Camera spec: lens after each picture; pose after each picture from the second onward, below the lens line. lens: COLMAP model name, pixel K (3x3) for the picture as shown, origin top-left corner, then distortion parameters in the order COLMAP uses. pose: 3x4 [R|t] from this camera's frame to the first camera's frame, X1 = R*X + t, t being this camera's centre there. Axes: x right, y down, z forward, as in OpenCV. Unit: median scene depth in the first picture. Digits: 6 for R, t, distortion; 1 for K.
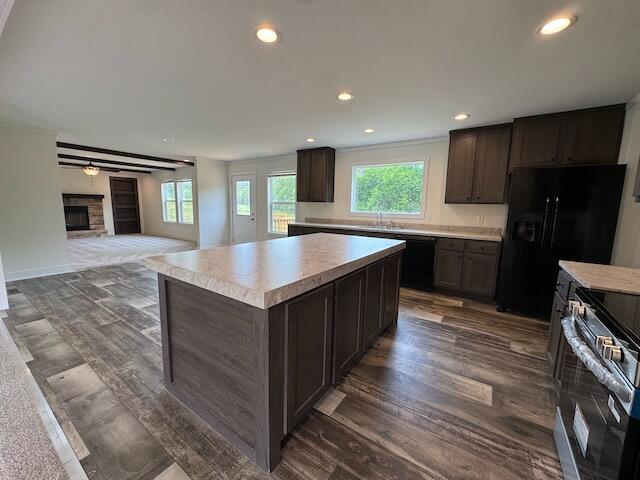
lens RADIAL K [[255.5, 0, 318.2], [0, 255.5, 237.3], [0, 0, 1]] dist [-0.001609, -0.000140]
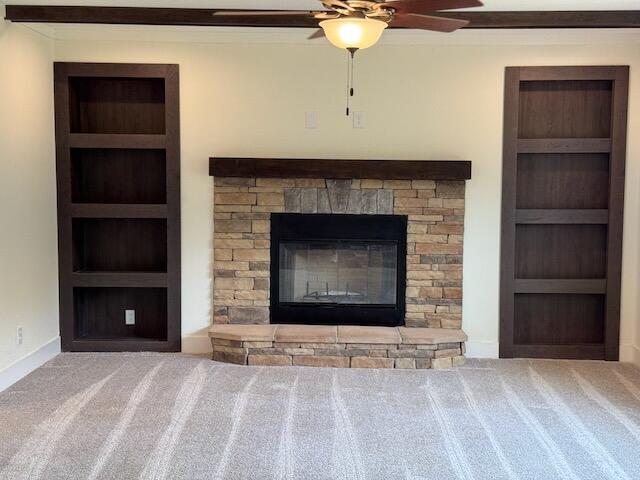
lens RADIAL K [[890.7, 0, 320.0], [0, 890.7, 240.0], [0, 0, 1]] dist [0.049672, 0.067375]
pose [[0.542645, 0.055808, -0.838106, -0.304879], [-0.108057, 0.994138, -0.003766, -0.087928], [0.832983, 0.092606, 0.545494, 0.515763]]
